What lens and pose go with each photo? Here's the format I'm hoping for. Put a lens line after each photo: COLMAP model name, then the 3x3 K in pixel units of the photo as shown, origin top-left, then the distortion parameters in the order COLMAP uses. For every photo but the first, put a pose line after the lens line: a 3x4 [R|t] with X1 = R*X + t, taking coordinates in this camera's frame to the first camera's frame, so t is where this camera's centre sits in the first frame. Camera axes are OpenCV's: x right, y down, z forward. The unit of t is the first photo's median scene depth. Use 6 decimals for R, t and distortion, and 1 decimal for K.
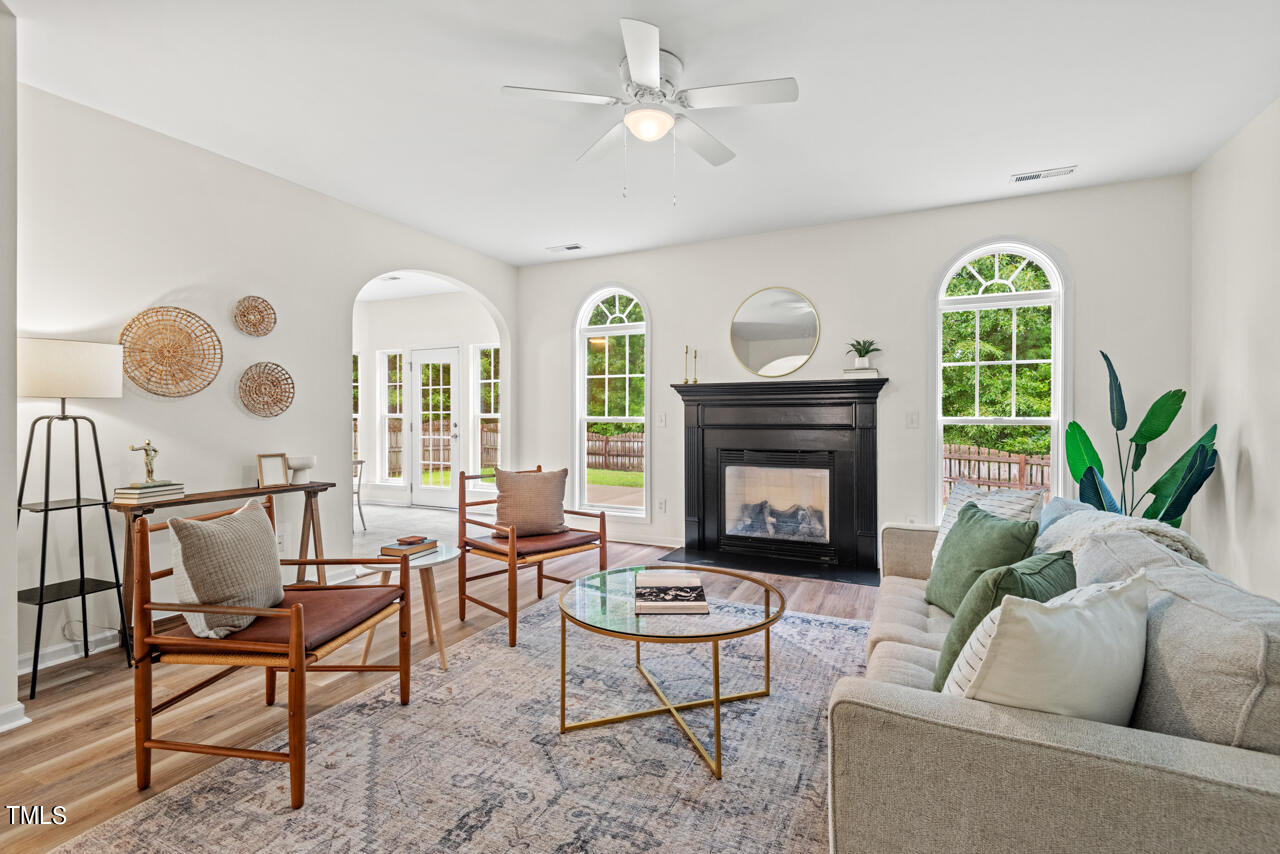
lens RADIAL K [[582.0, 0, 633.0], [0, 582.0, 430.6], [0, 0, 1]] dist [0.024861, -0.012343]
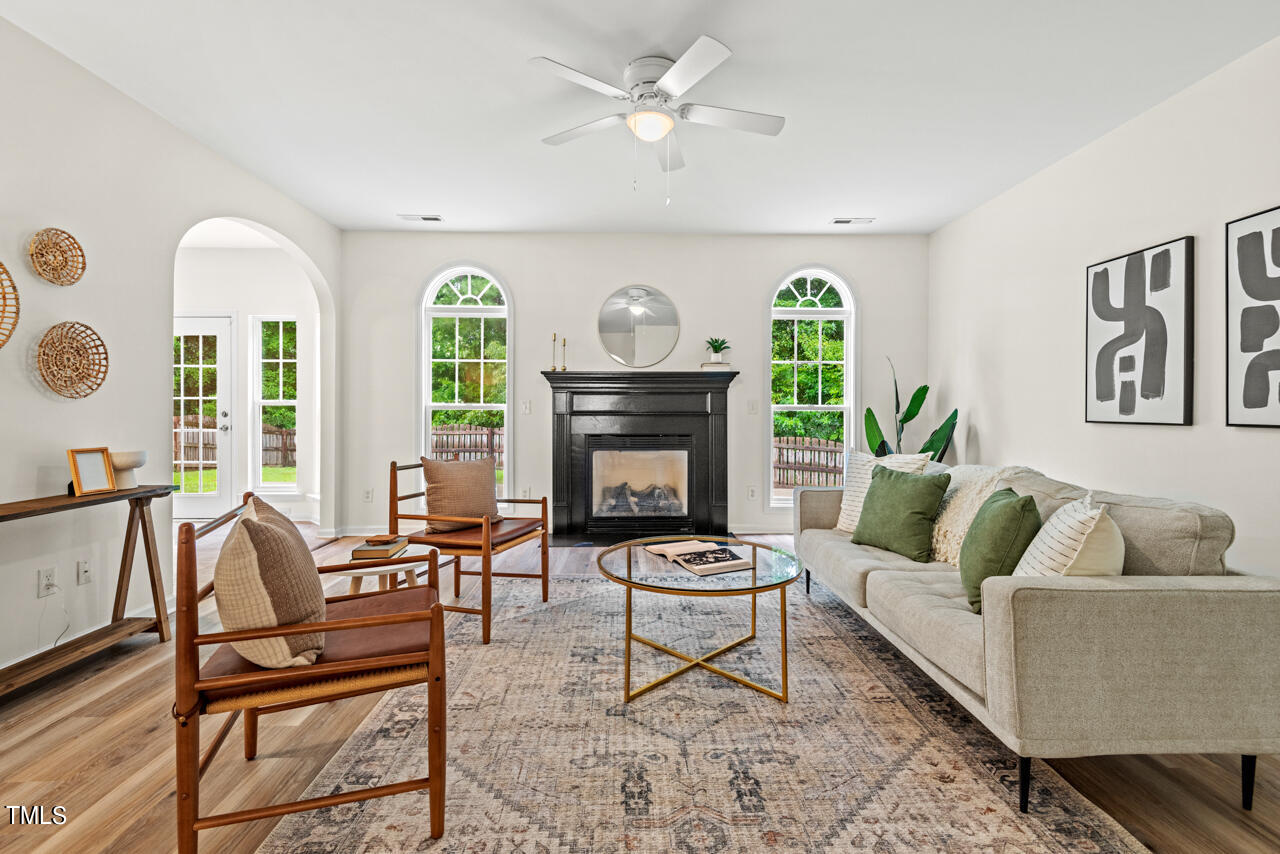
lens RADIAL K [[582.0, 0, 651.0], [0, 582.0, 420.1], [0, 0, 1]] dist [0.024861, -0.012343]
pose [[0.891732, -0.007190, 0.452506, -0.311487], [0.008666, 0.999962, -0.001189, 0.010925], [-0.452480, 0.004981, 0.891761, 0.032549]]
